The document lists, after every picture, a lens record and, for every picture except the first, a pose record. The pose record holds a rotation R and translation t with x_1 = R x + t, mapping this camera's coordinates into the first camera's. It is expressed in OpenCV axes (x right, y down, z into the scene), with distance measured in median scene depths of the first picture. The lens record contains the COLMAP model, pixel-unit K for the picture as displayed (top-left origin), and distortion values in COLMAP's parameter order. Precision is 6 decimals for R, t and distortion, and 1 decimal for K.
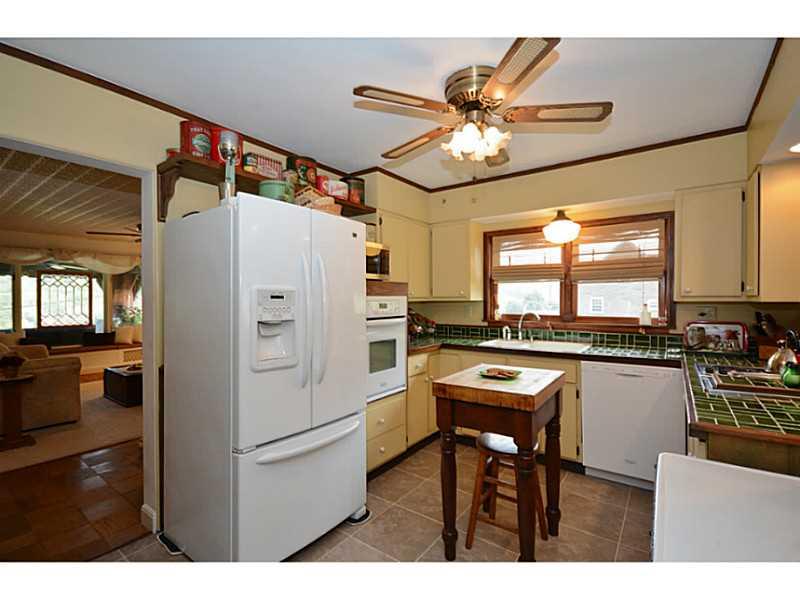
lens RADIAL K [[375.7, 0, 397.6], [0, 375.7, 302.0], [0, 0, 1]] dist [-0.001347, -0.000006]
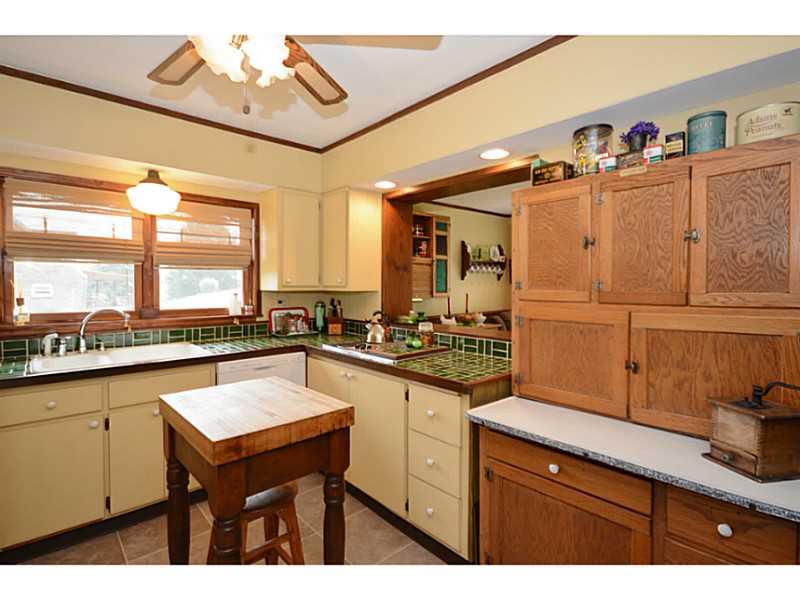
lens RADIAL K [[405.3, 0, 396.6], [0, 405.3, 293.7], [0, 0, 1]] dist [0.000274, 0.000170]
pose [[0.209155, -0.019467, 0.977689, -0.267322], [0.002118, 0.999808, 0.019455, -0.012898], [-0.977880, -0.001999, 0.209156, 0.364963]]
